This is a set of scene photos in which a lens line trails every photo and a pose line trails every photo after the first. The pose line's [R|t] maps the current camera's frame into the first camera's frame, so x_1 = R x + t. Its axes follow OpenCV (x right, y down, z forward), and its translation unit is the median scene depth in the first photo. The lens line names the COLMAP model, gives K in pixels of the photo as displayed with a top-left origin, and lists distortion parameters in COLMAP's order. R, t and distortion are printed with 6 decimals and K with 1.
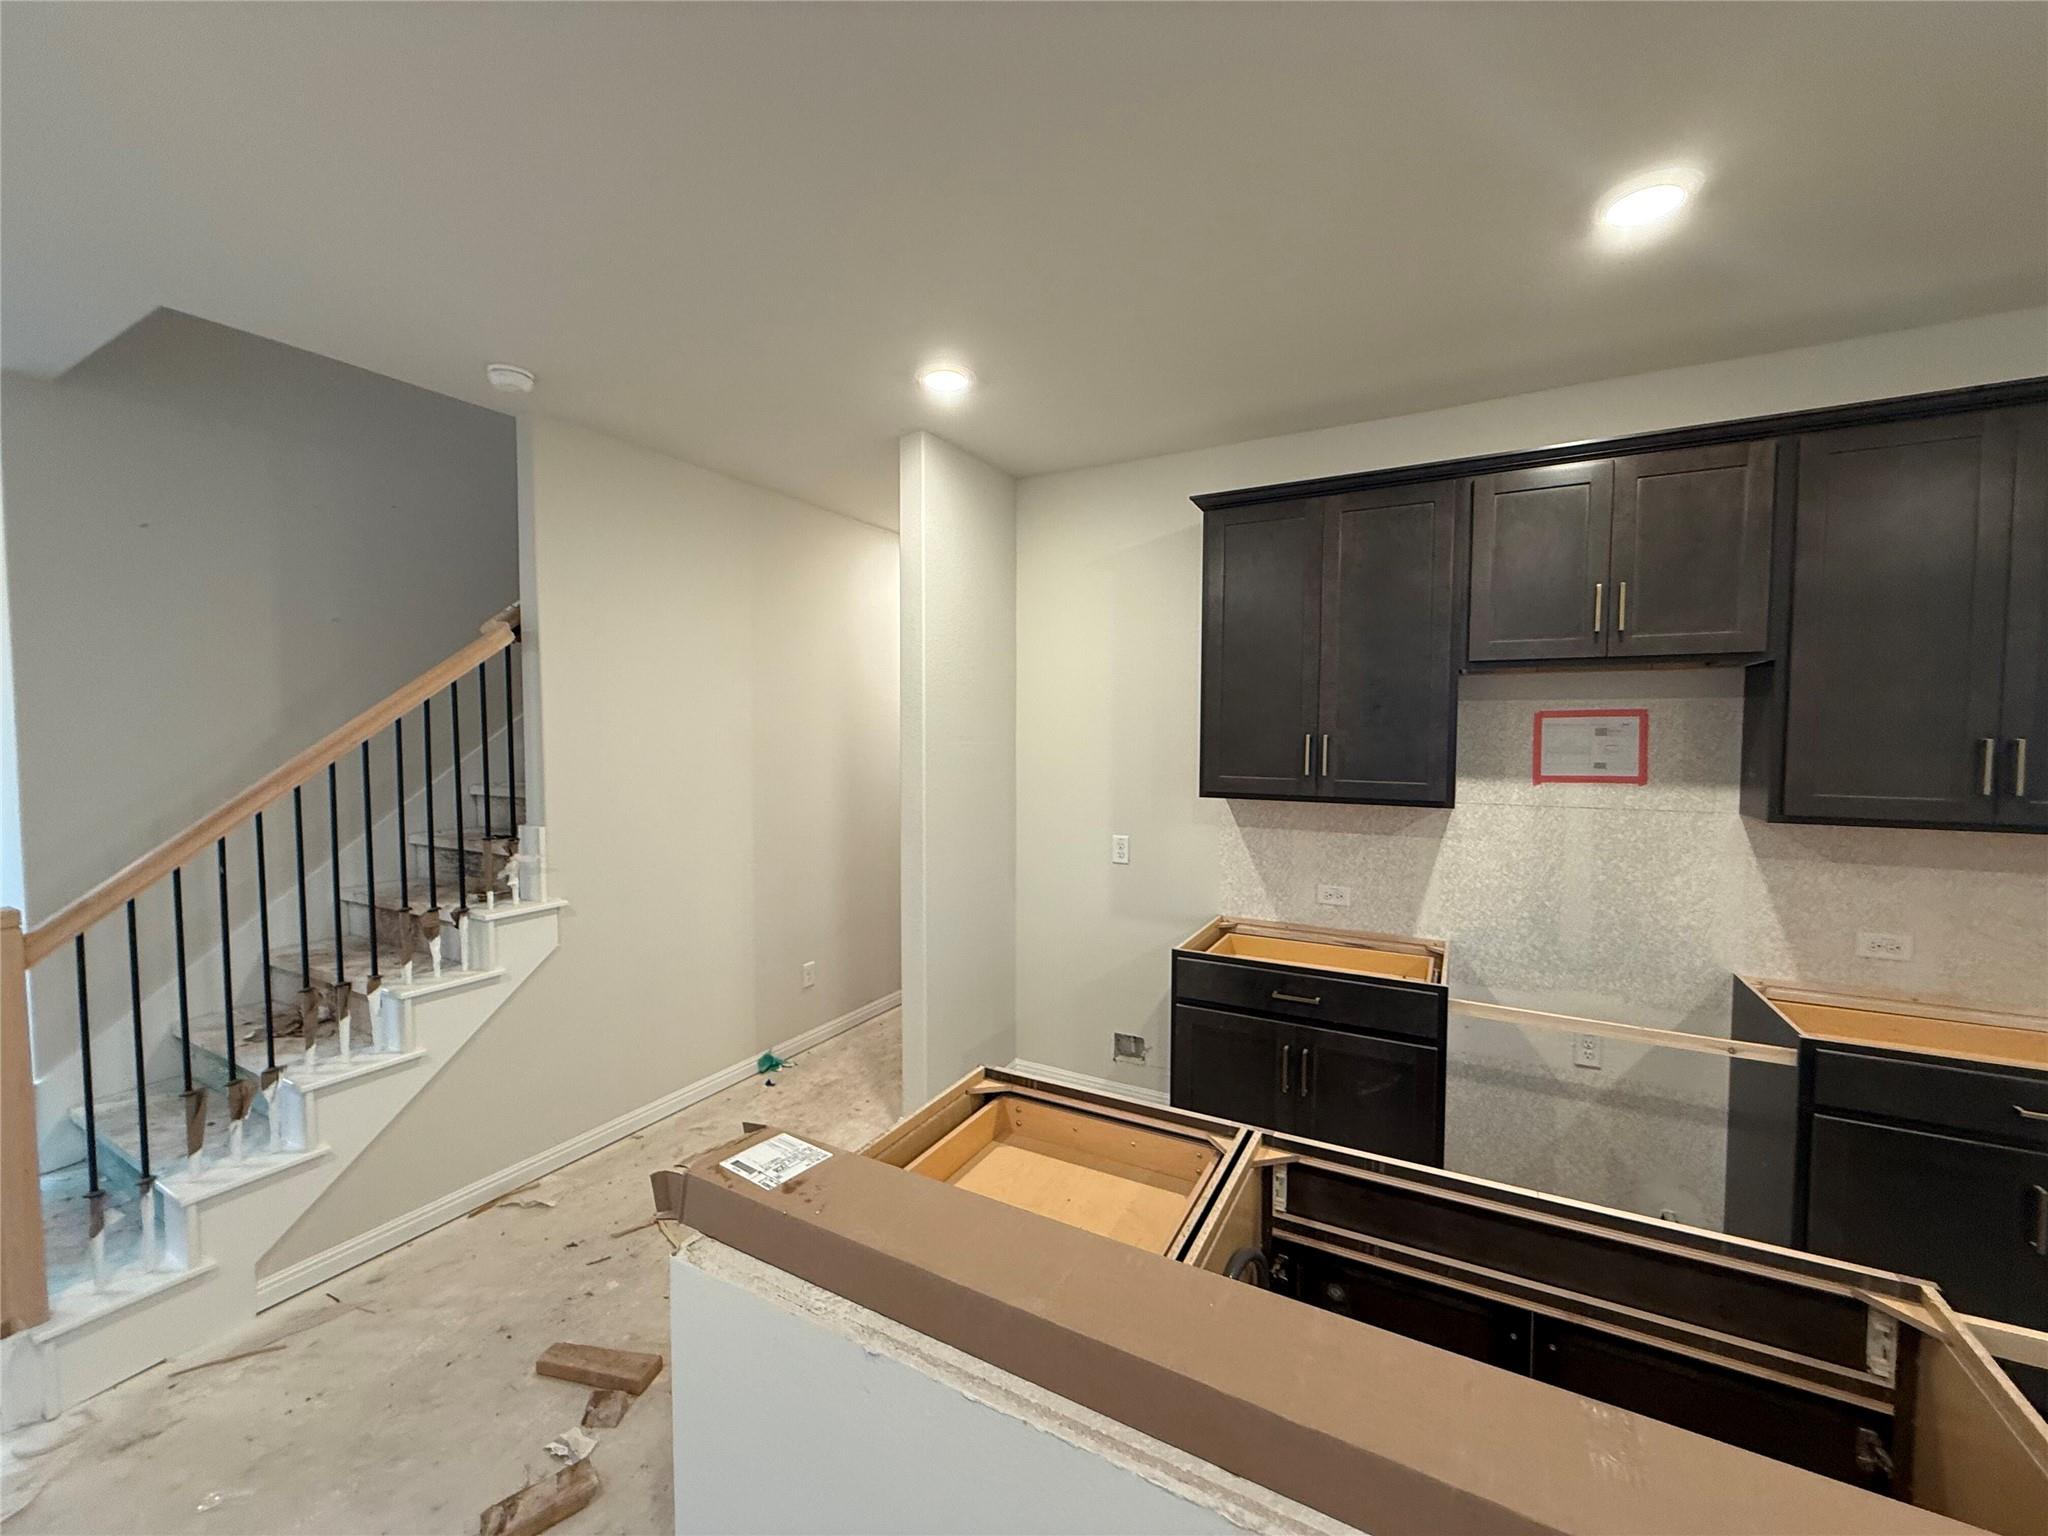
lens RADIAL K [[819.8, 0, 1020.5], [0, 819.8, 782.7], [0, 0, 1]] dist [-0.000327, 0.000554]
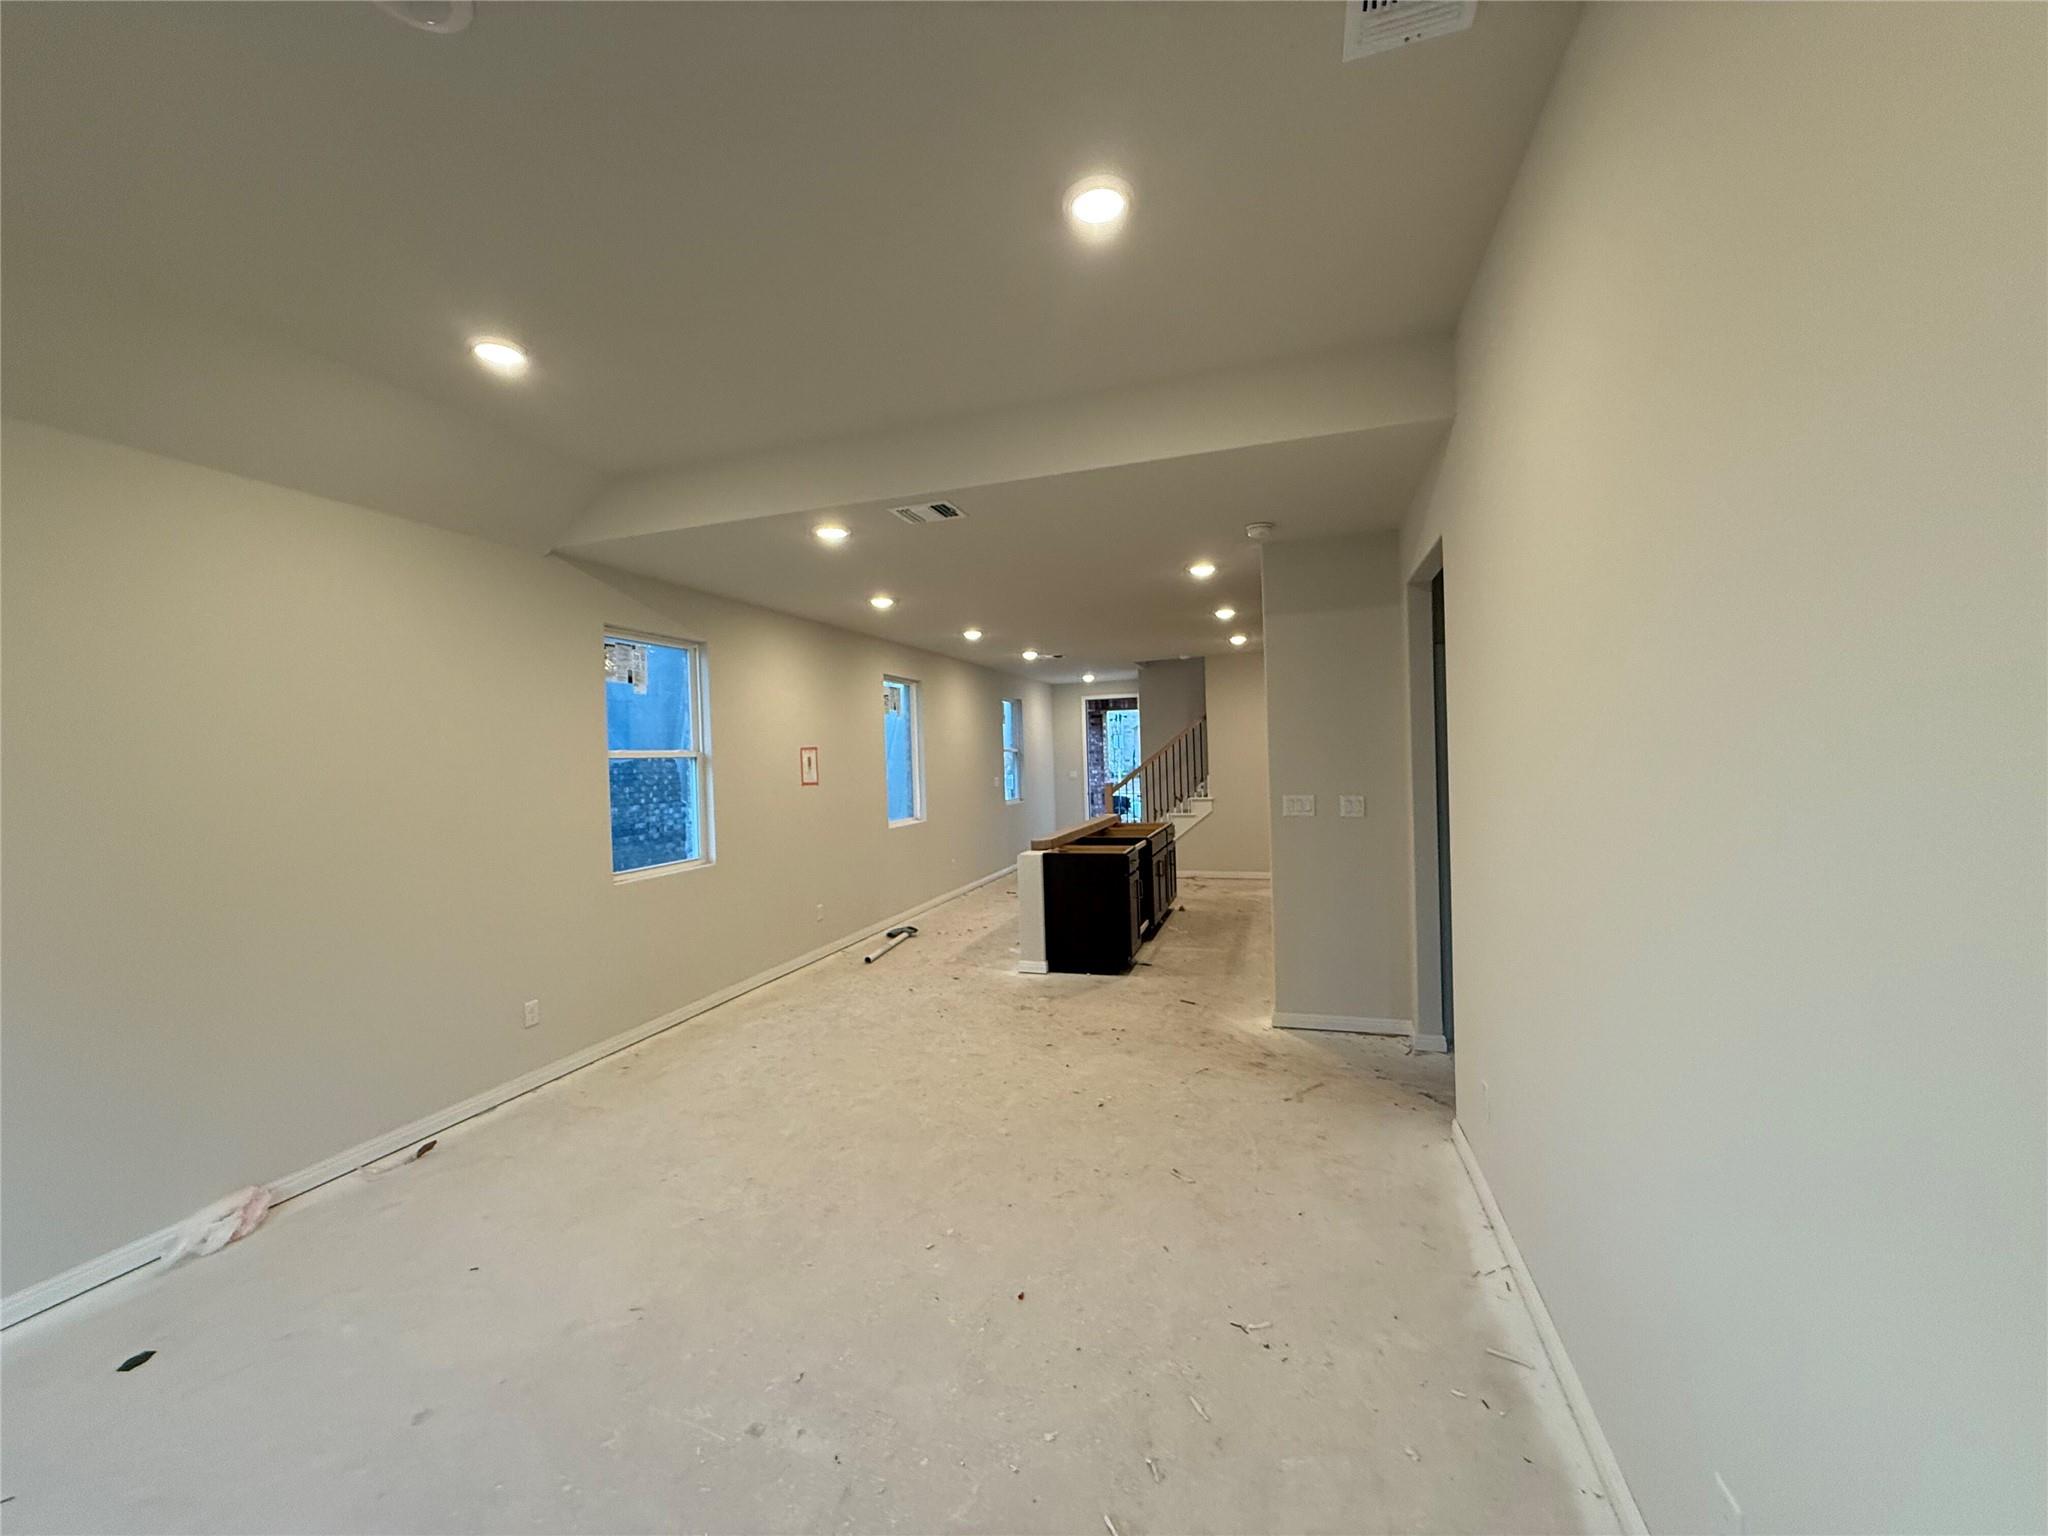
lens RADIAL K [[819.8, 0, 1013.2], [0, 819.8, 770.3], [0, 0, 1]] dist [-0.000327, 0.000554]
pose [[0.185531, 0.014334, -0.982534, 2.729880], [-0.029900, 0.999513, 0.008936, 0.030756], [0.982183, 0.027720, 0.185870, -0.429757]]
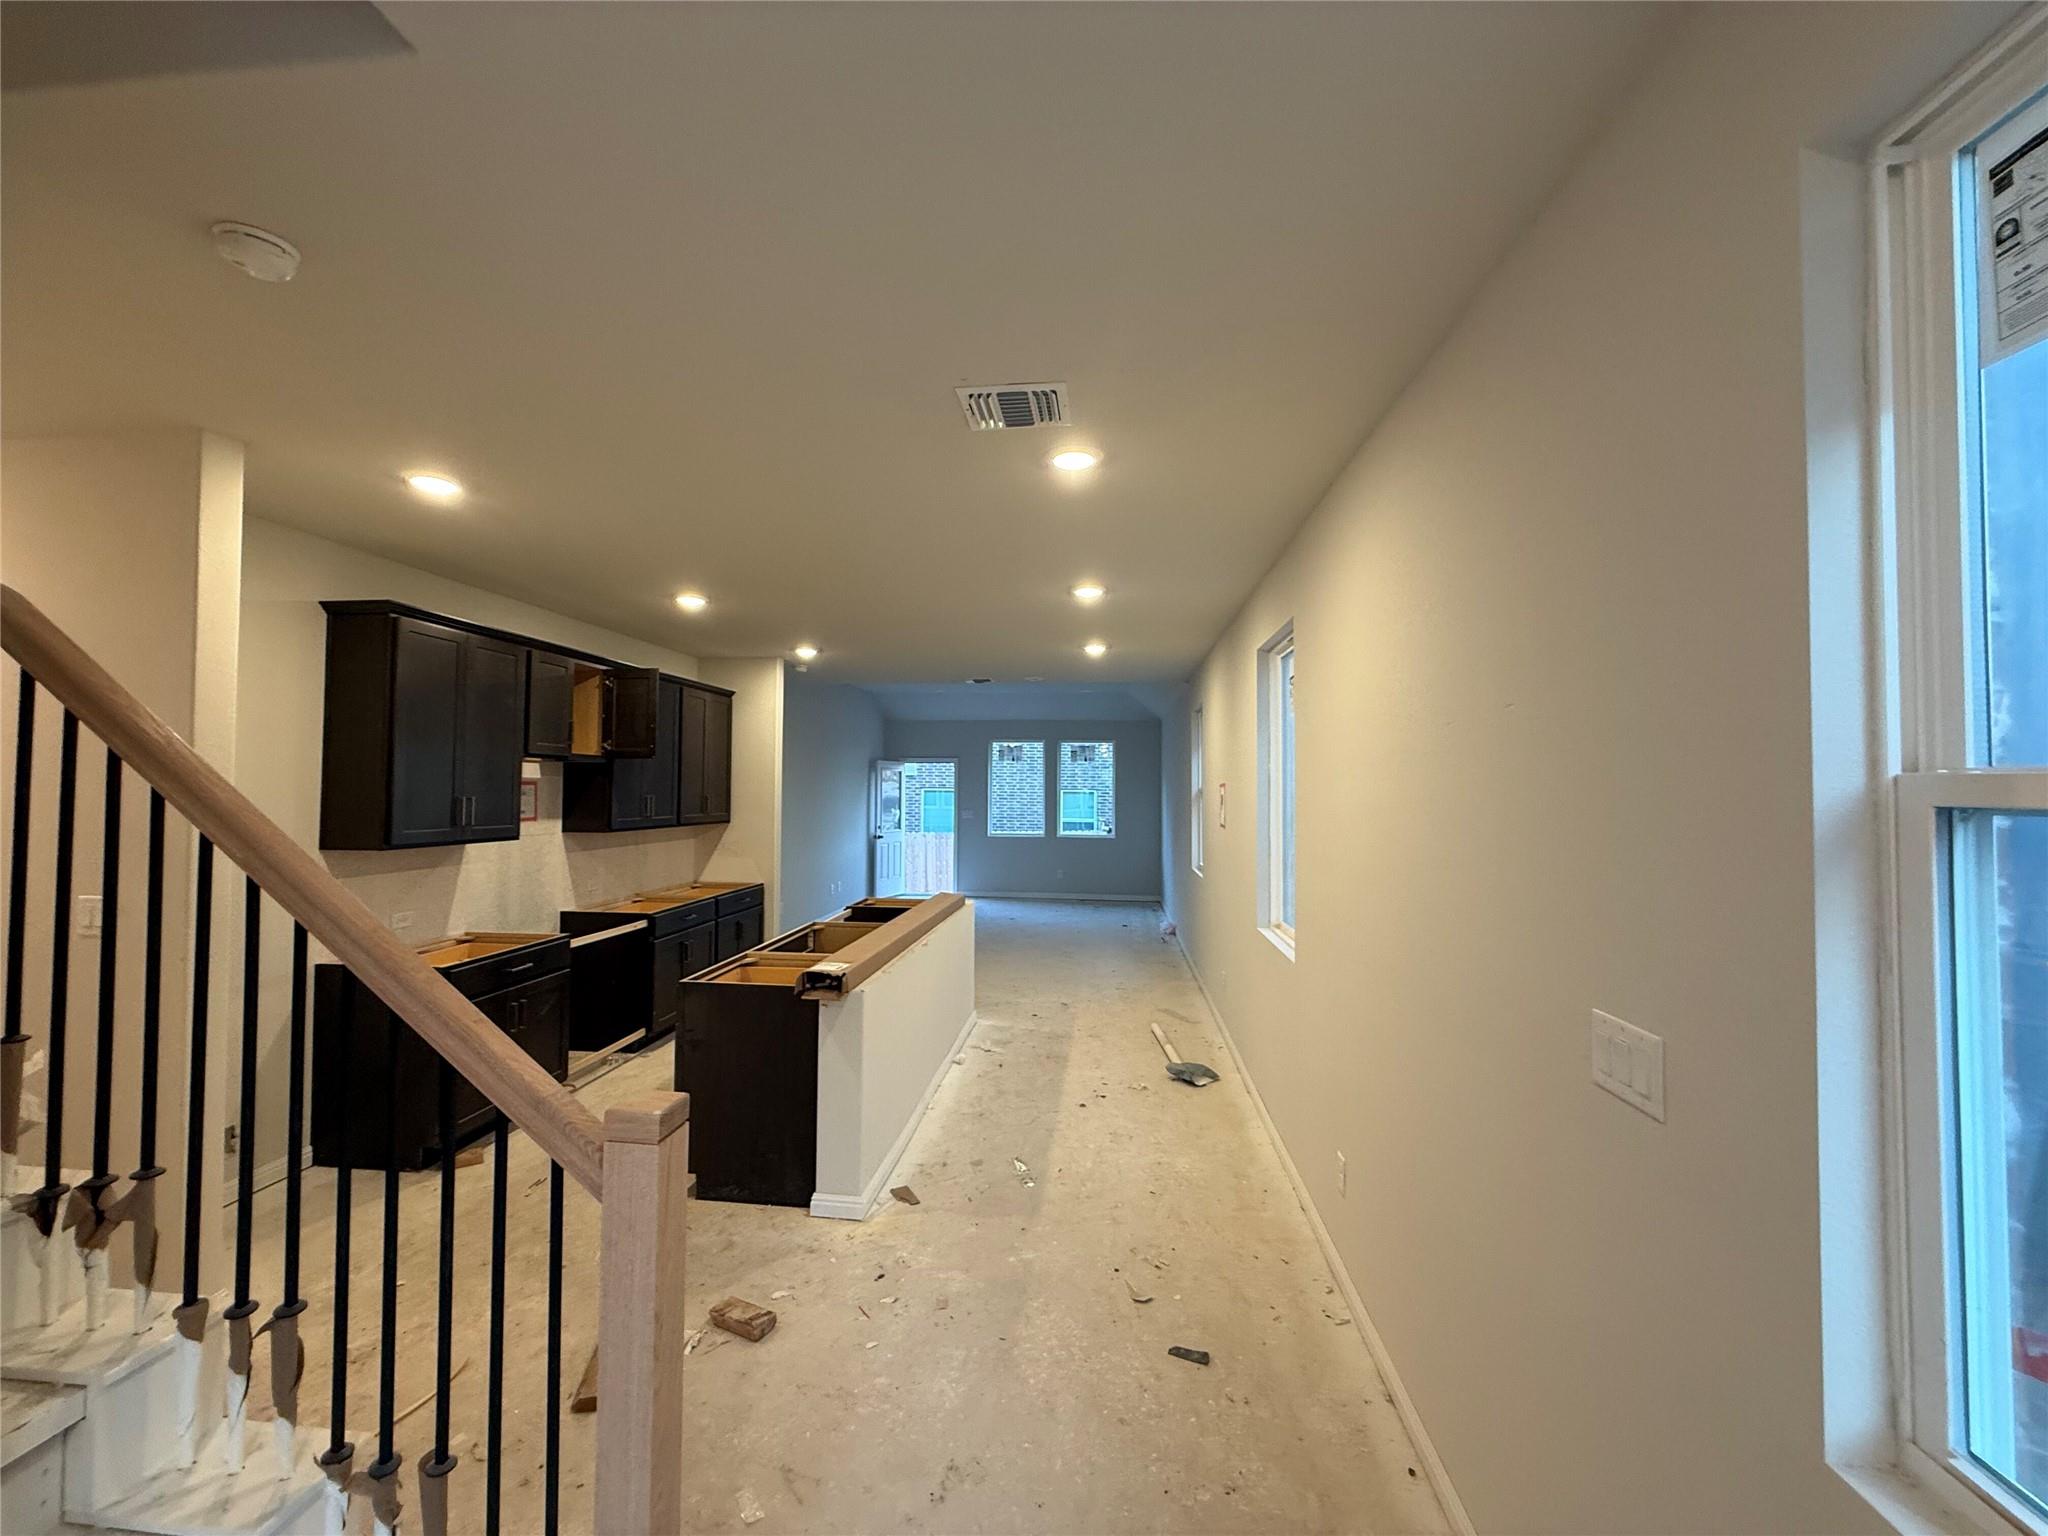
lens RADIAL K [[819.8, 0, 1022.8], [0, 819.8, 766.3], [0, 0, 1]] dist [-0.000327, 0.000554]
pose [[-0.376226, 0.018940, 0.926334, -1.364886], [0.054043, 0.998537, 0.001533, -0.063743], [-0.924950, 0.050639, -0.376700, 0.638165]]
